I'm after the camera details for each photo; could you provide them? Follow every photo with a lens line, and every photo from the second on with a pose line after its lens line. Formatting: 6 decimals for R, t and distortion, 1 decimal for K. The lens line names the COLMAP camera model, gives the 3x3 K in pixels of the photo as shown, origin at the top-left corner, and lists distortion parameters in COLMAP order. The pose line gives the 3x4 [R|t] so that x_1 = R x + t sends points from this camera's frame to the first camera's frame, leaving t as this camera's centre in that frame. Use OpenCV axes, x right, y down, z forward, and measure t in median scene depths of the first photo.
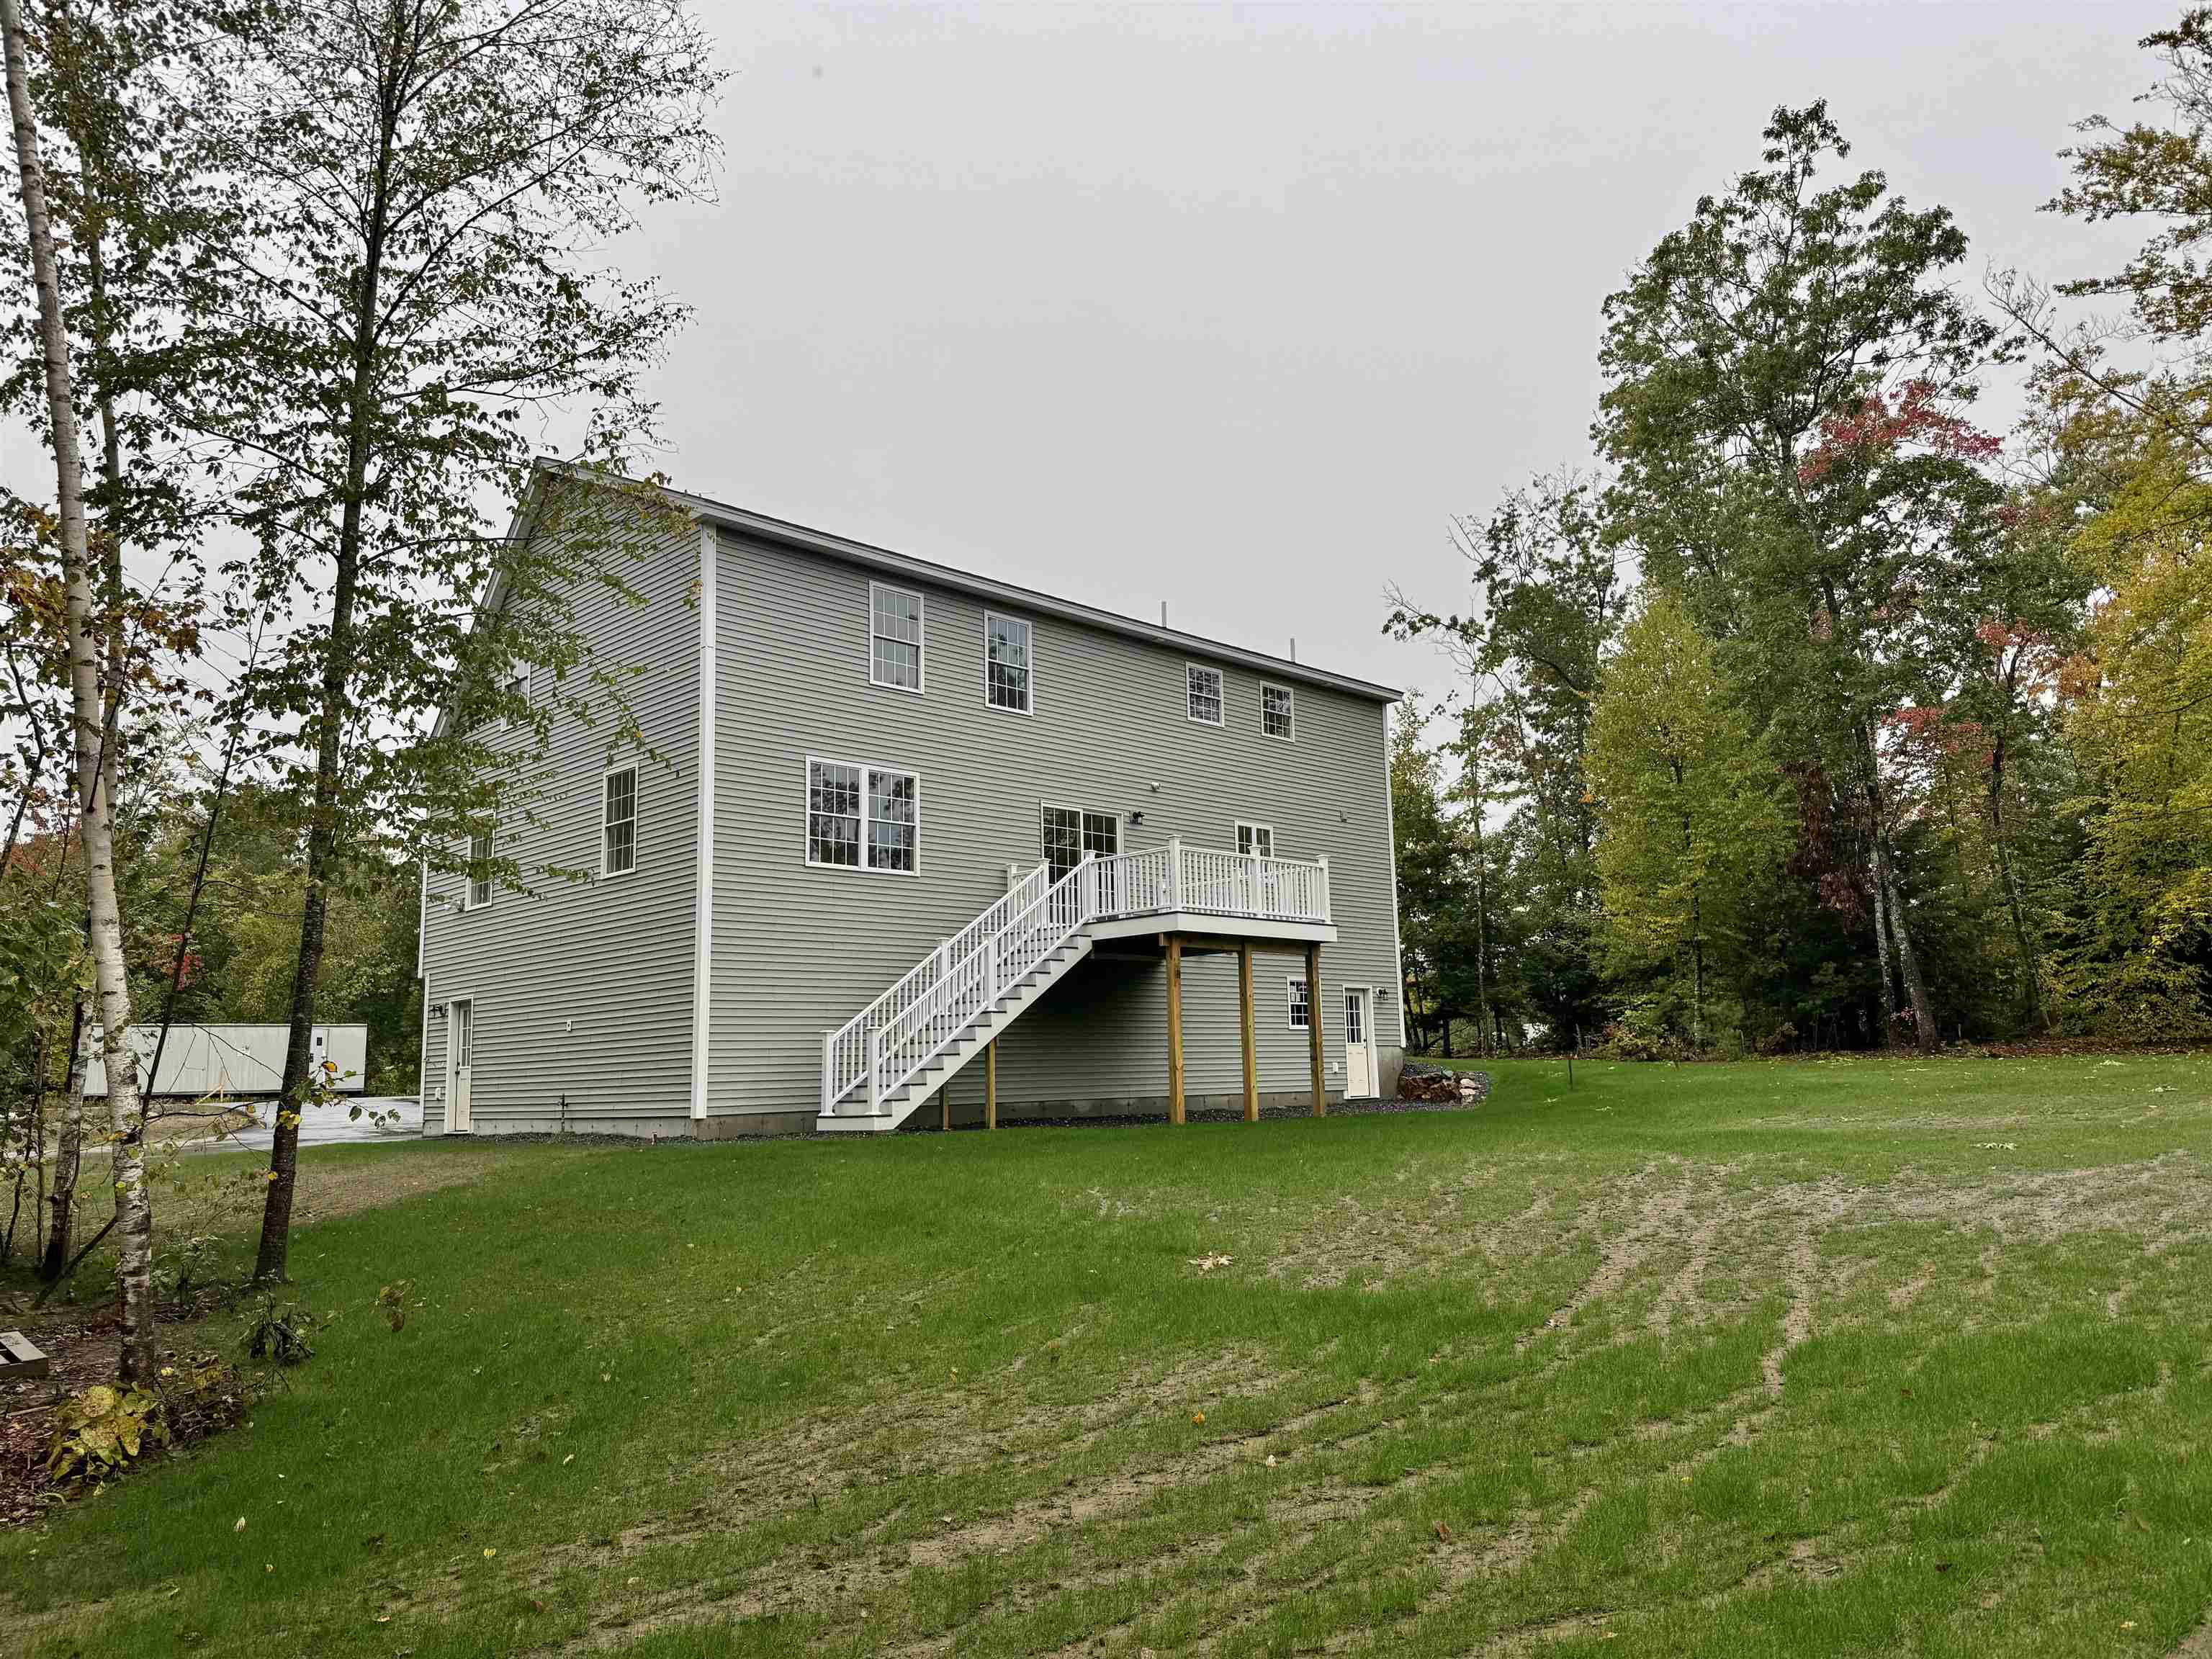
lens RADIAL K [[1522.1, 0, 1124.9], [0, 1522.1, 817.6], [0, 0, 1]] dist [0.138350, -0.202232]
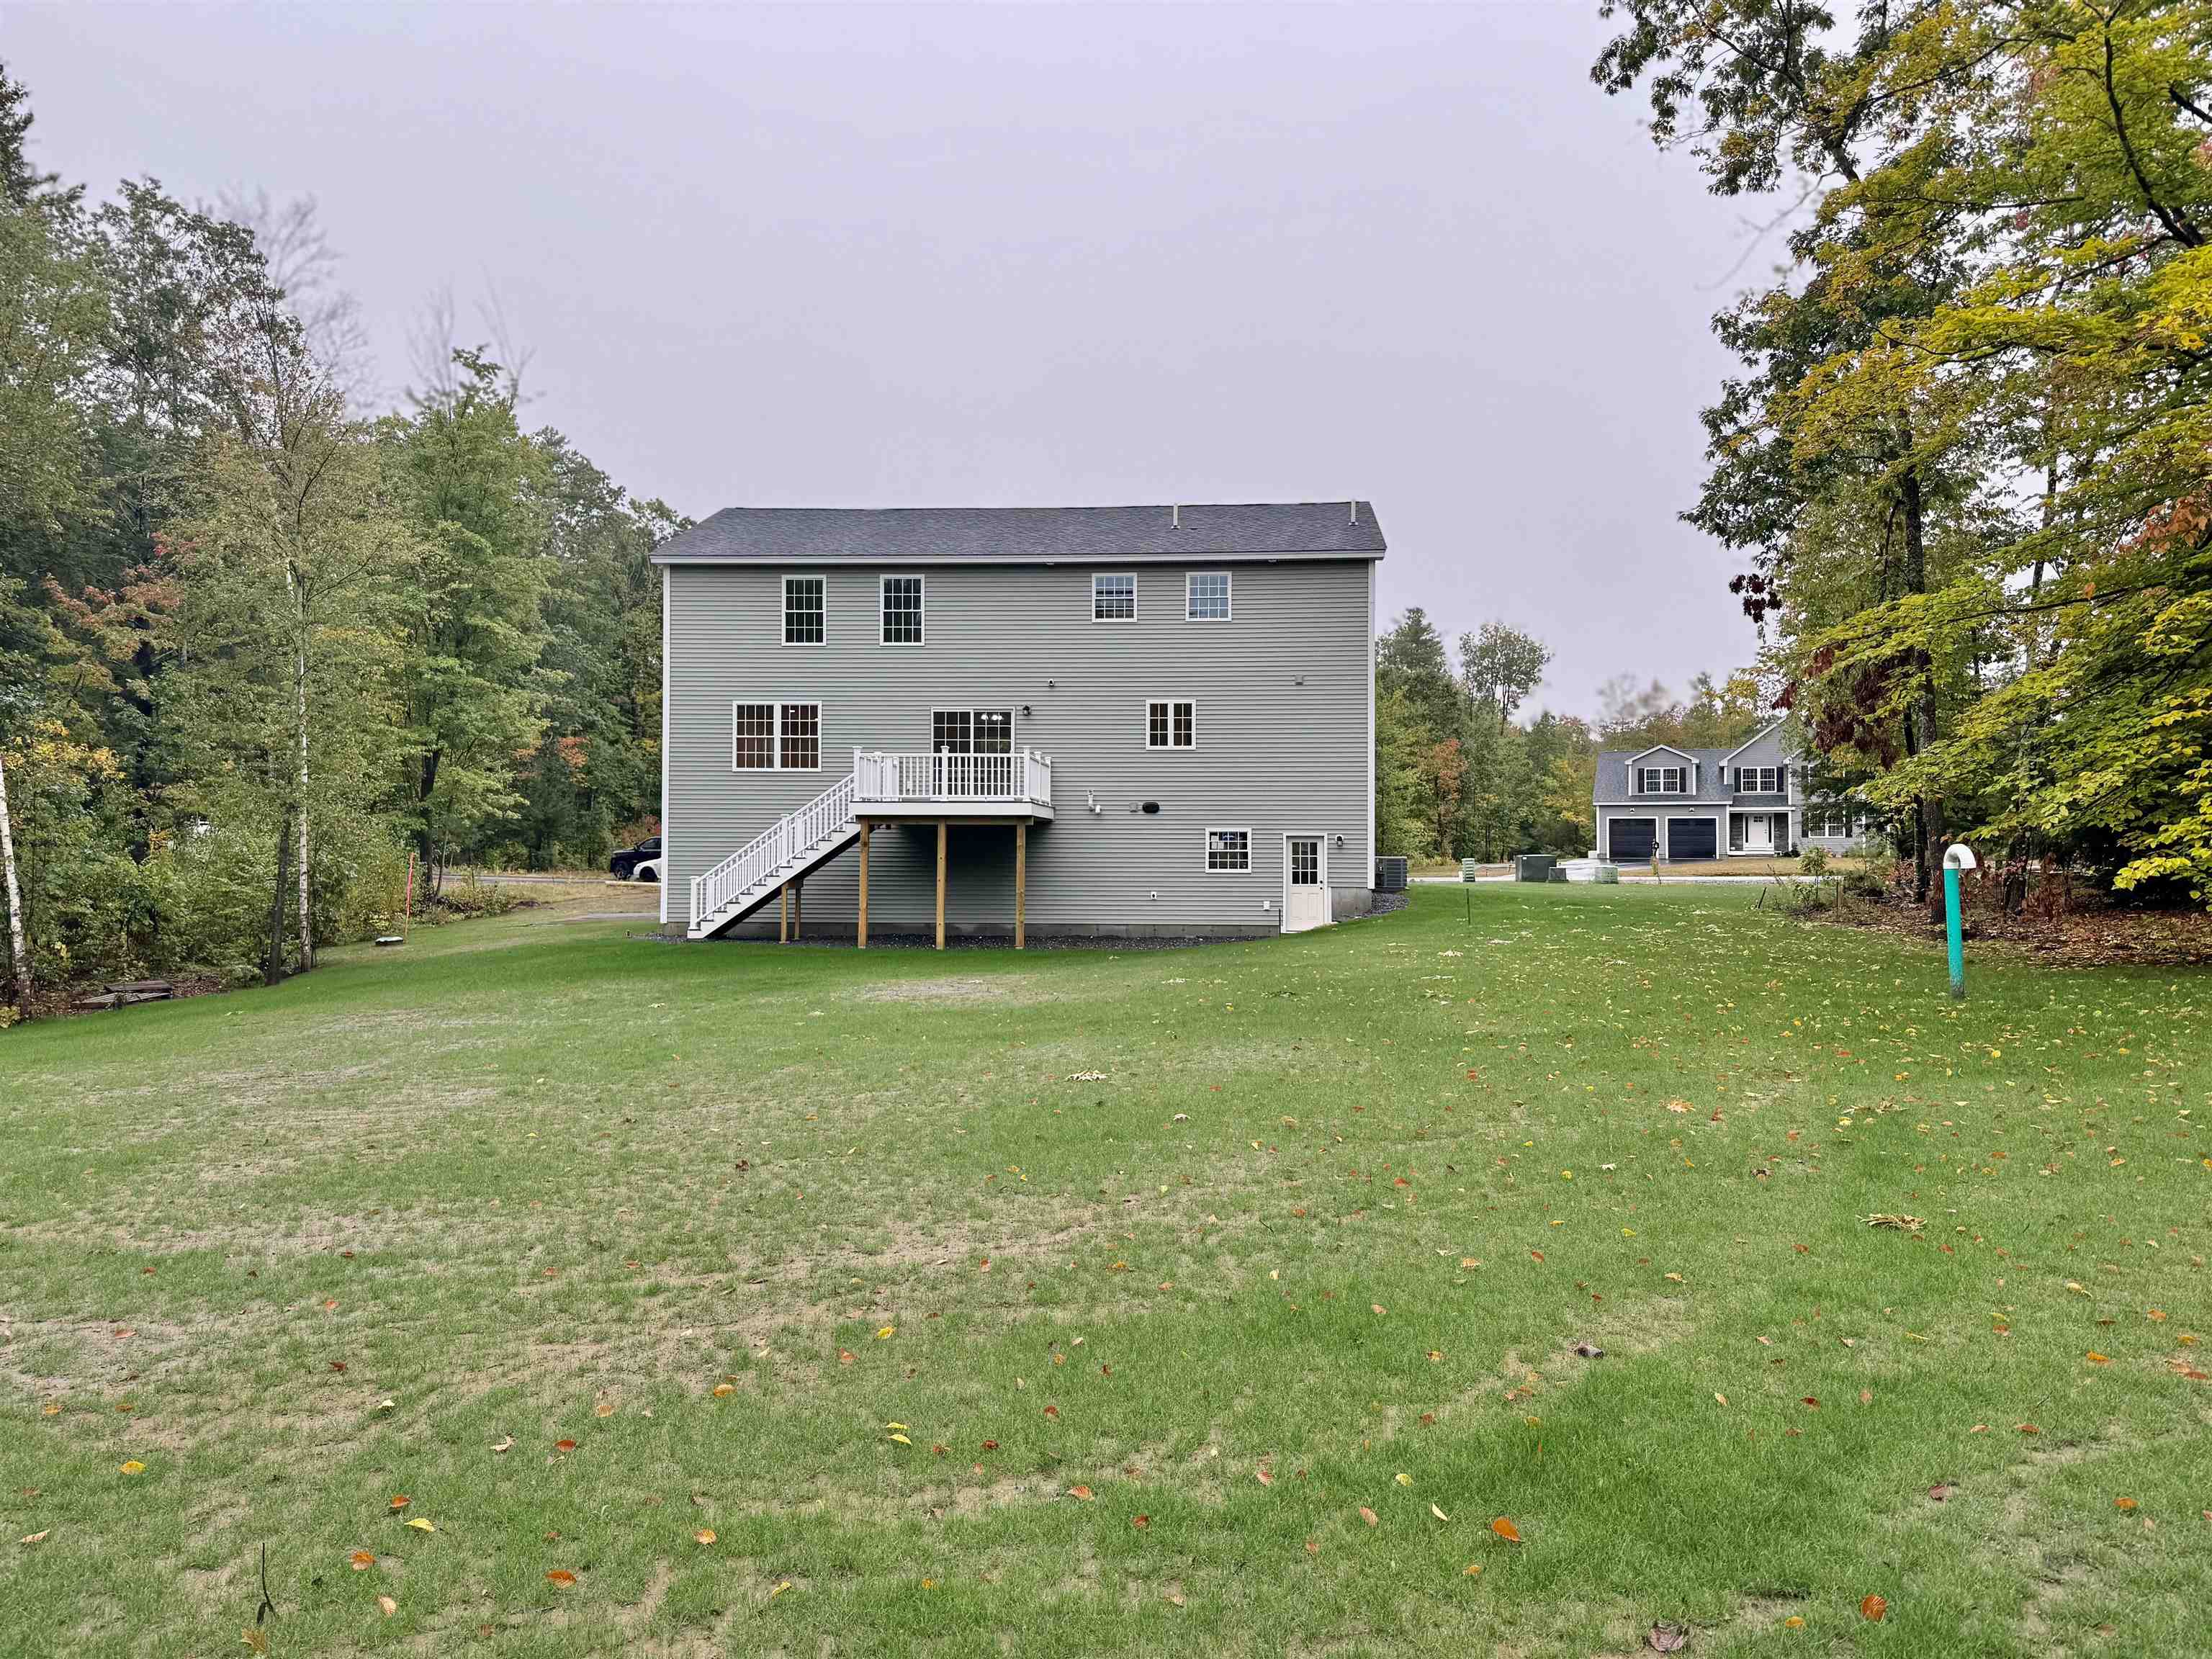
lens RADIAL K [[1522.1, 0, 1124.9], [0, 1522.1, 817.6], [0, 0, 1]] dist [0.138350, -0.202232]
pose [[0.655312, 0.013422, -0.755239, 1.168508], [0.107997, 0.987905, 0.111265, -0.050447], [0.747598, -0.154477, 0.645936, 0.243278]]
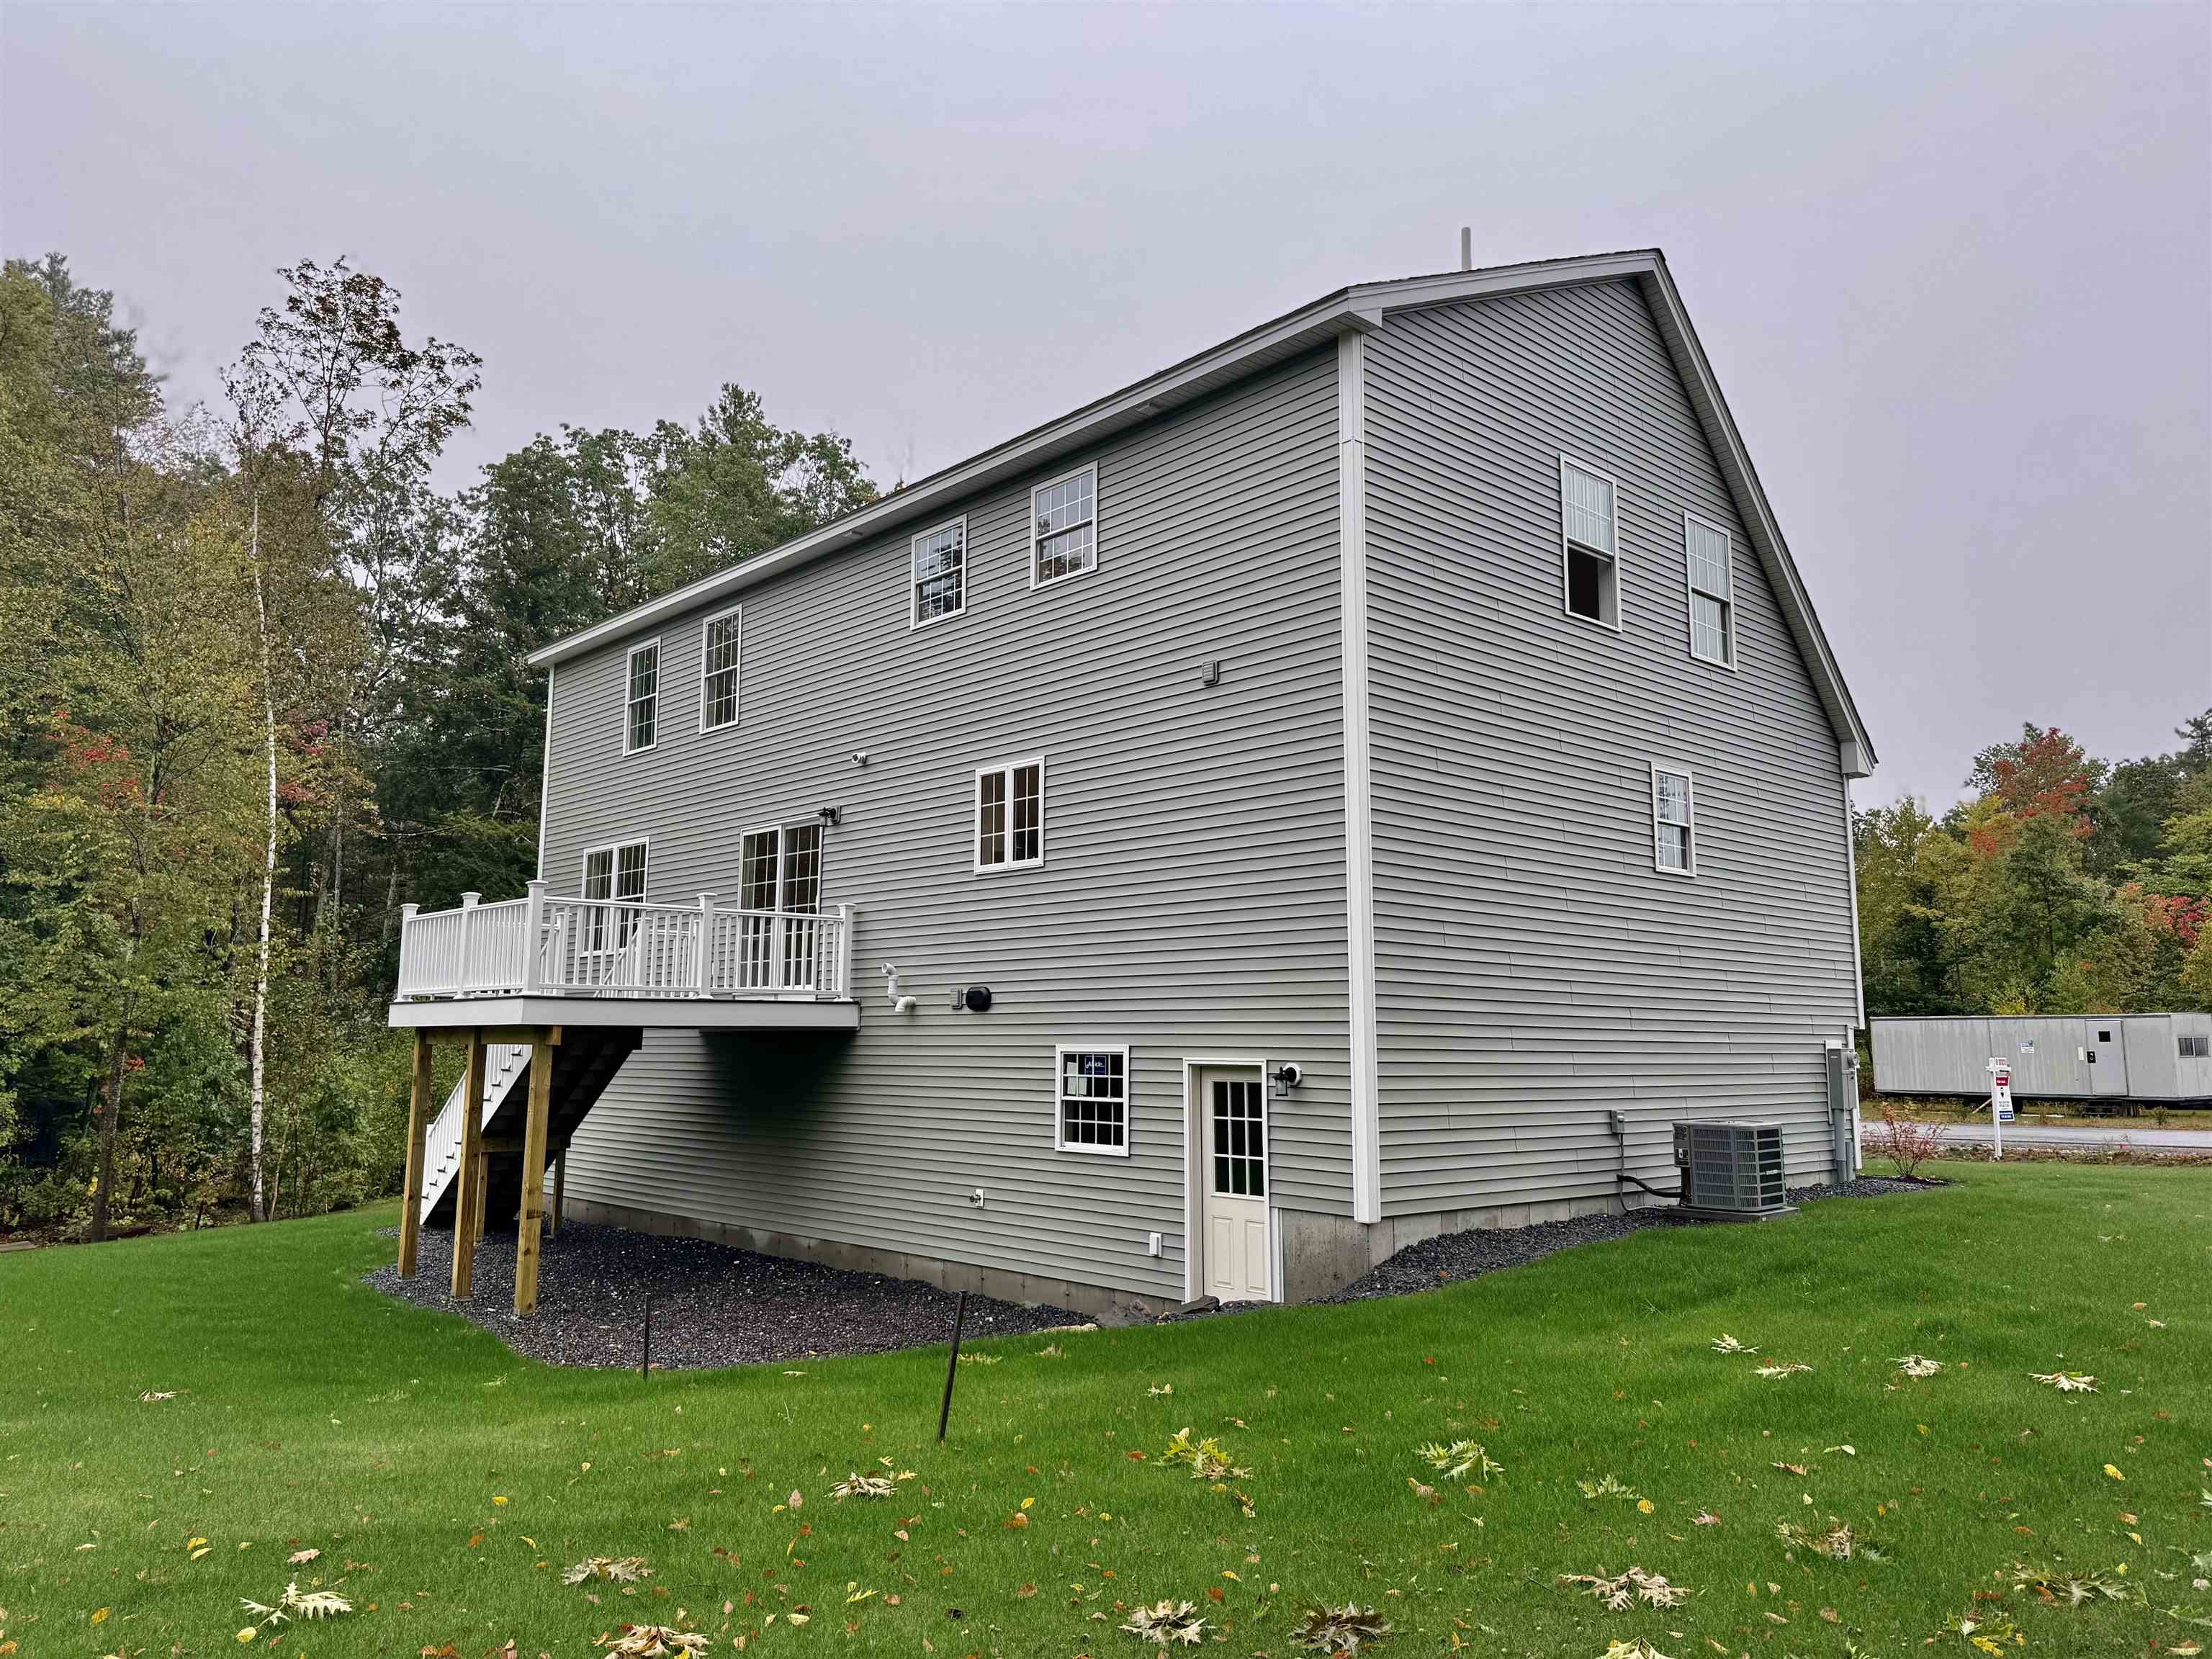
lens RADIAL K [[1522.1, 0, 1124.9], [0, 1522.1, 817.6], [0, 0, 1]] dist [0.138350, -0.202232]
pose [[-0.030189, -0.118499, -0.992495, 0.760236], [0.167090, 0.978377, -0.121896, 0.117896], [0.985479, -0.169516, -0.009736, 1.279086]]
